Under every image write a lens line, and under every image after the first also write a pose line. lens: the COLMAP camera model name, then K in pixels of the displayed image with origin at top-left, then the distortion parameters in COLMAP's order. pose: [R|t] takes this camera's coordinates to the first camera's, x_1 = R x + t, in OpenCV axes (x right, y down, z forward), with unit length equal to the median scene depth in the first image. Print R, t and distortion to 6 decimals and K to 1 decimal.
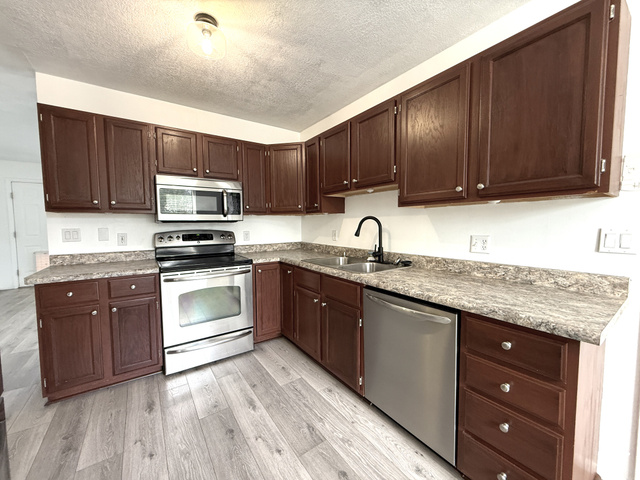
lens RADIAL K [[255.7, 0, 318.4], [0, 255.7, 239.6], [0, 0, 1]] dist [-0.000474, 0.000114]
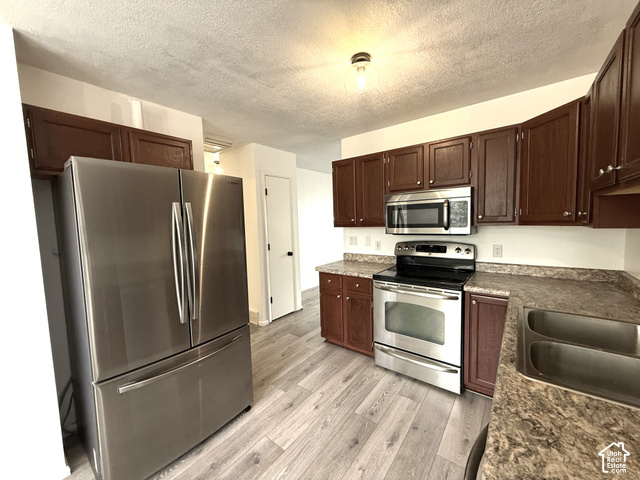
lens RADIAL K [[255.7, 0, 318.2], [0, 255.7, 238.9], [0, 0, 1]] dist [-0.000474, 0.000114]
pose [[0.287277, 0.067841, -0.955442, 0.418171], [-0.030362, 0.997632, 0.061707, -0.117228], [0.957366, 0.011282, 0.288657, 0.380162]]
